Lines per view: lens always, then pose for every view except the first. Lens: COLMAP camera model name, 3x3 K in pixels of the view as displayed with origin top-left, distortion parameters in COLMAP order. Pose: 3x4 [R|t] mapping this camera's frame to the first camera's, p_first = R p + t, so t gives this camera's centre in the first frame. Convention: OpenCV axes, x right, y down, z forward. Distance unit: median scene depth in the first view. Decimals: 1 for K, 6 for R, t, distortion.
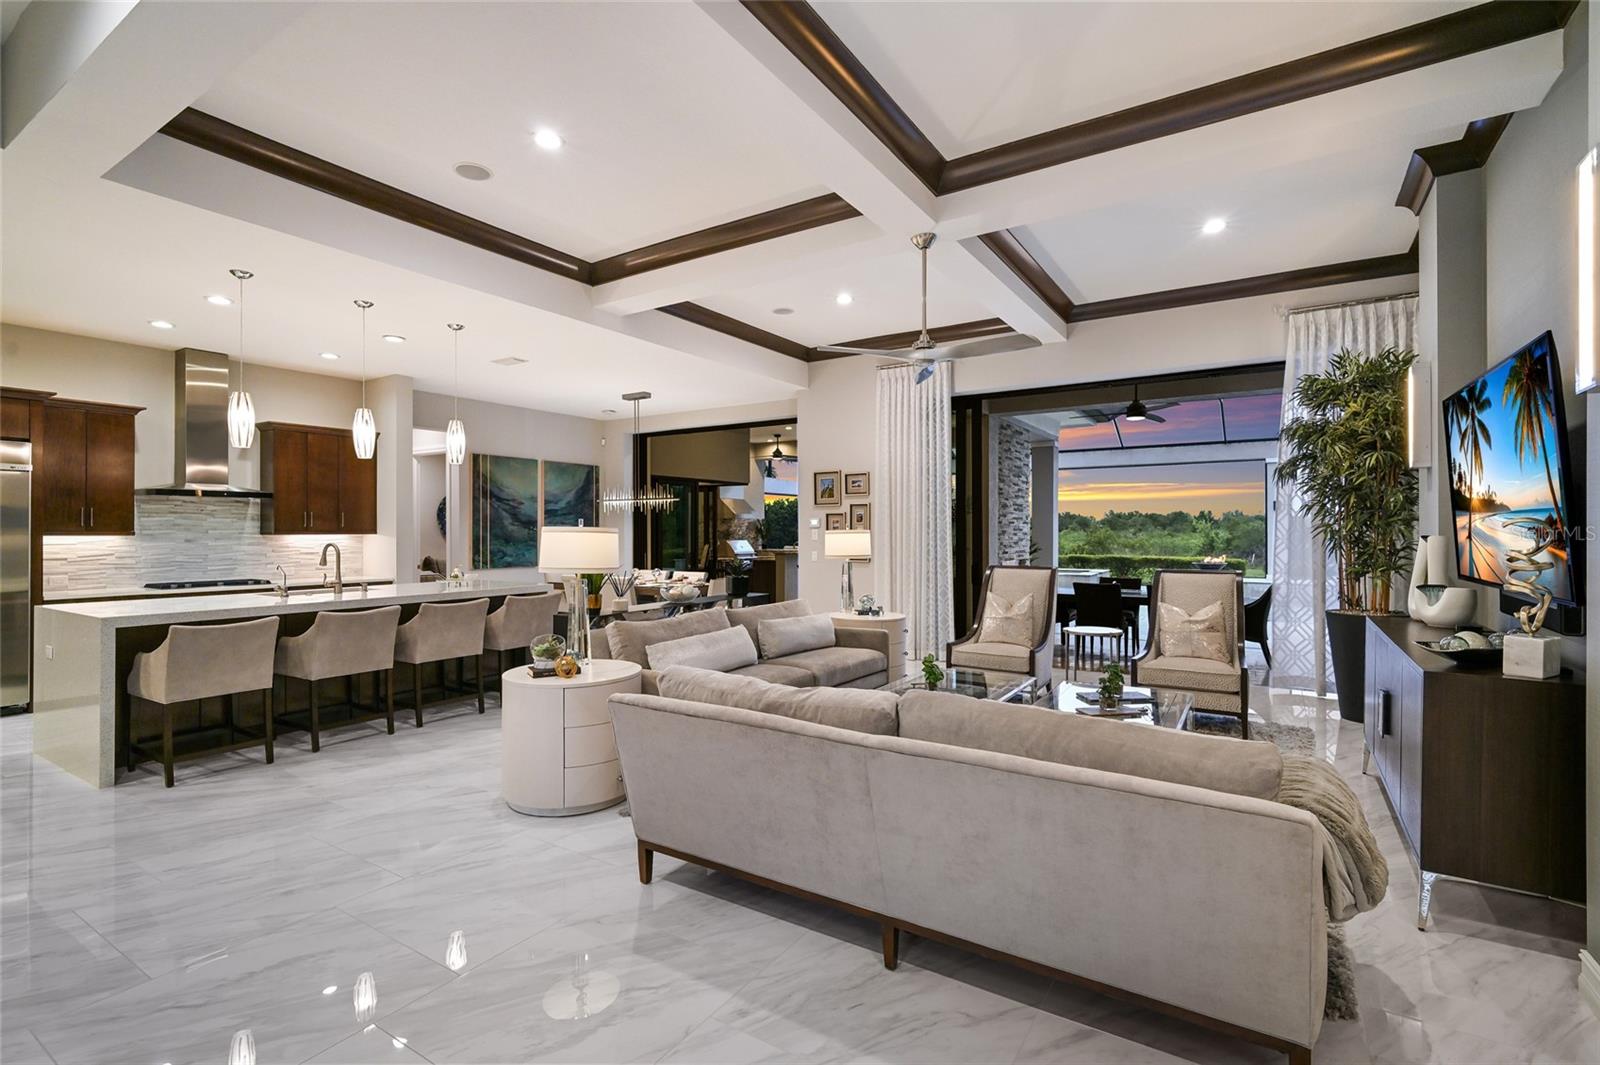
lens RADIAL K [[743.2, 0, 803.5], [0, 743.2, 531.9], [0, 0, 1]] dist [-0.017456, 0.002169]
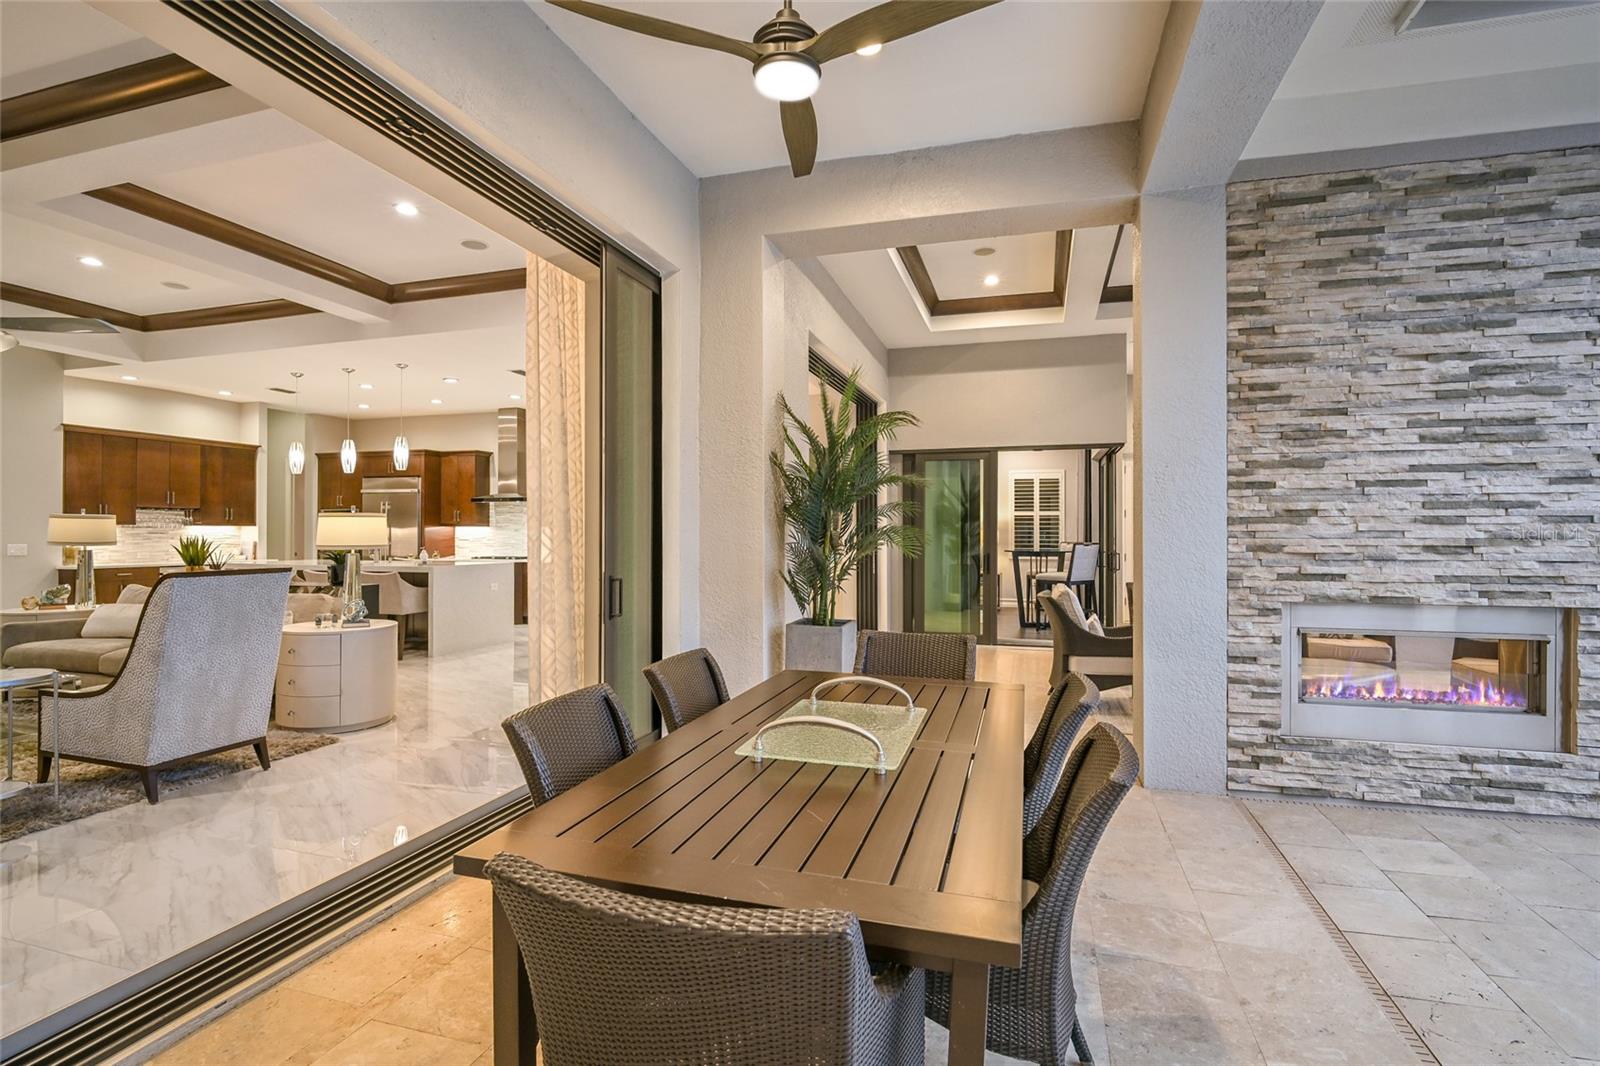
lens RADIAL K [[743.2, 0, 811.8], [0, 743.2, 528.0], [0, 0, 1]] dist [-0.017456, 0.002169]
pose [[0.285814, -0.001956, -0.958283, 0.677723], [-0.001513, 0.999996, -0.002492, 0.008767], [0.958284, 0.002163, 0.285809, 0.894793]]
